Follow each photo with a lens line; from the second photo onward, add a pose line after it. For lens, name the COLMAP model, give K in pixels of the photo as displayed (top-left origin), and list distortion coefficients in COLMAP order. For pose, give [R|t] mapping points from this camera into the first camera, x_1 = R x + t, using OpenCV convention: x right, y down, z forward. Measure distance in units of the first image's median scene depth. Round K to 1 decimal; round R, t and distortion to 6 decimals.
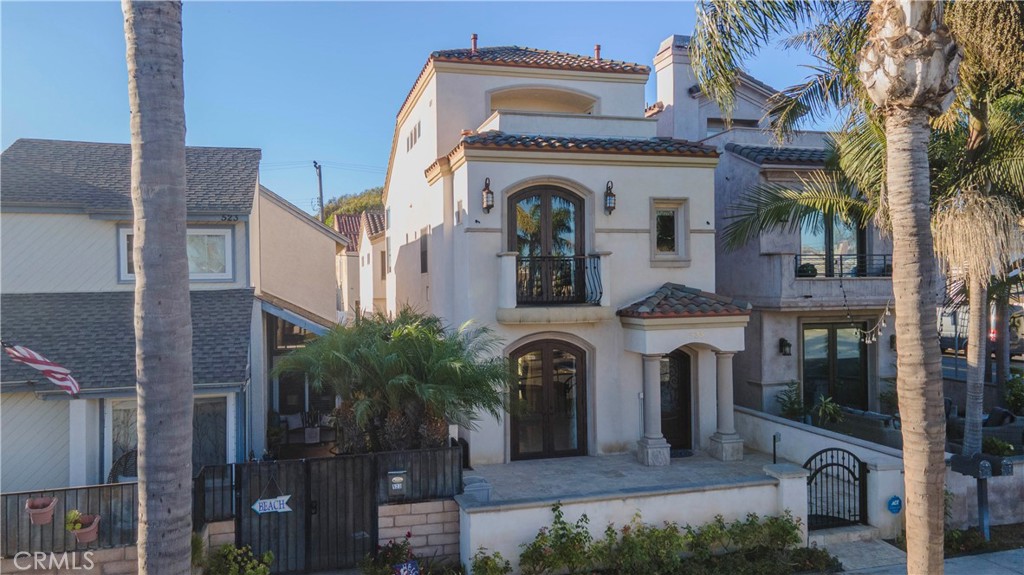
lens RADIAL K [[742.6, 0, 507.8], [0, 742.6, 289.2], [0, 0, 1]] dist [0.025593, 0.012602]
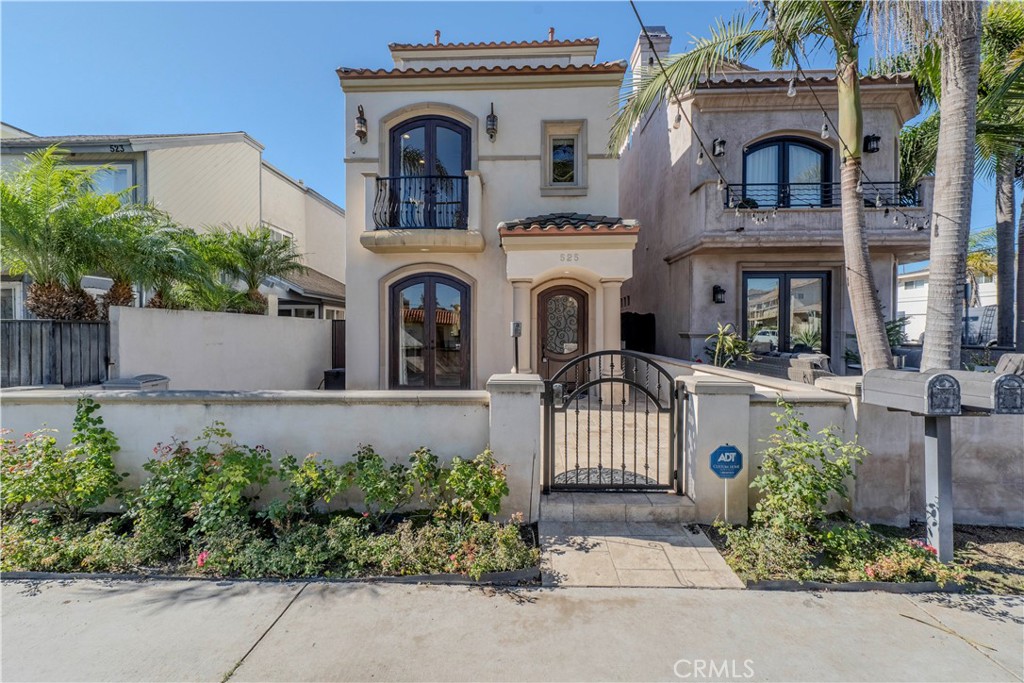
lens RADIAL K [[431.5, 0, 509.4], [0, 431.5, 335.3], [0, 0, 1]] dist [0.002751, -0.000592]
pose [[0.954202, 0.016863, -0.298687, 0.325586], [-0.013801, 0.999828, 0.012361, 0.141540], [0.298844, -0.007673, 0.954271, 0.479023]]
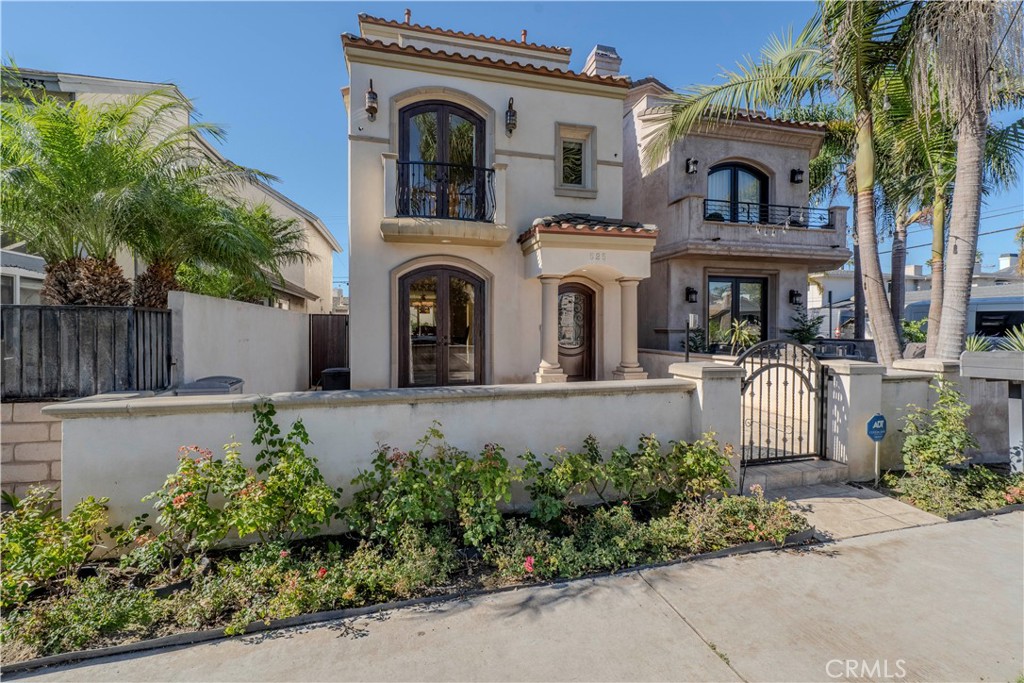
lens RADIAL K [[431.5, 0, 510.8], [0, 431.5, 335.9], [0, 0, 1]] dist [0.002751, -0.000592]
pose [[0.999692, 0.014034, -0.020488, 0.152216], [-0.013761, 0.999815, 0.013419, 0.148025], [0.020673, -0.013133, 0.999700, 0.447018]]
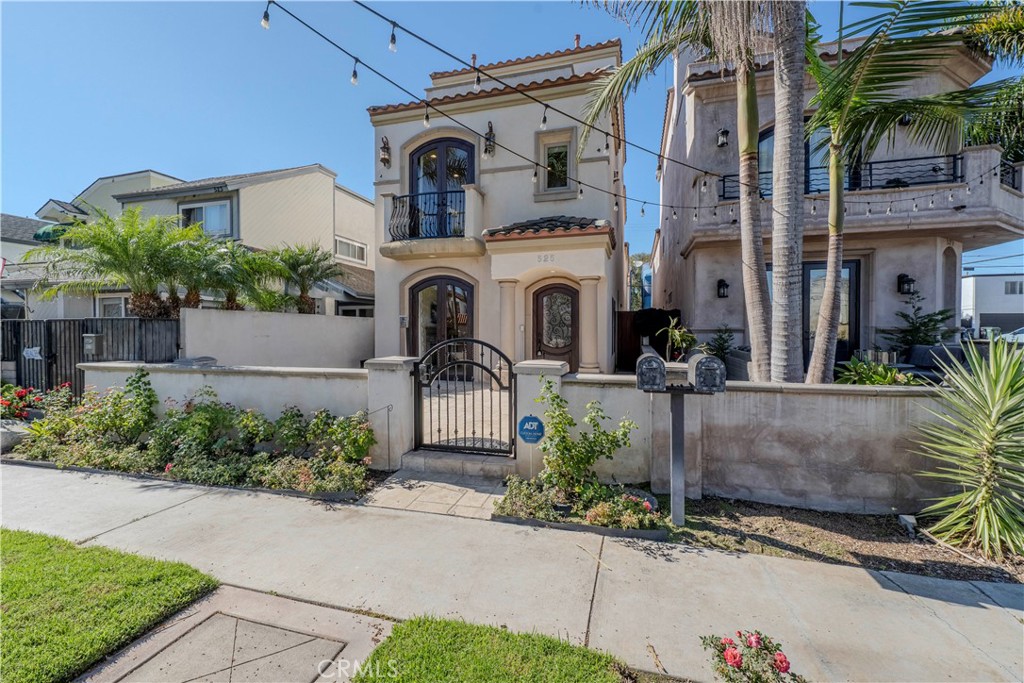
lens RADIAL K [[431.5, 0, 507.7], [0, 431.5, 336.3], [0, 0, 1]] dist [0.002751, -0.000592]
pose [[0.852911, 0.021229, -0.521624, 0.480862], [-0.012241, 0.999711, 0.020671, 0.144110], [0.521912, -0.011245, 0.852925, 0.487167]]
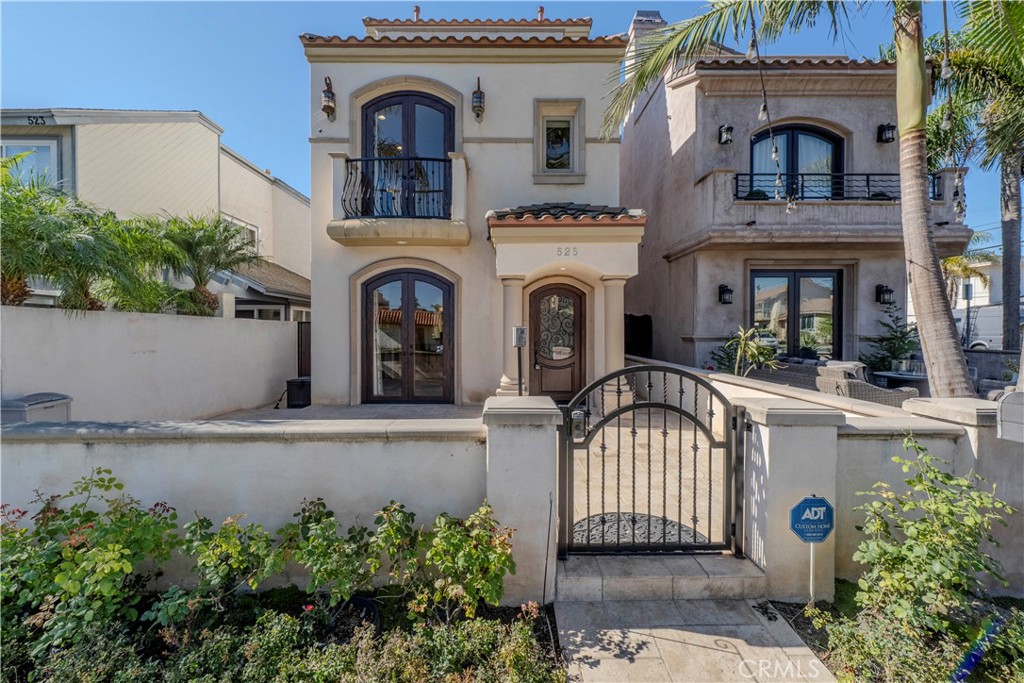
lens RADIAL K [[431.5, 0, 509.1], [0, 431.5, 337.1], [0, 0, 1]] dist [0.002751, -0.000592]
pose [[0.966044, 0.016273, -0.257864, 0.299492], [-0.013215, 0.999820, 0.013589, 0.138785], [0.258039, -0.009720, 0.966086, 0.533801]]
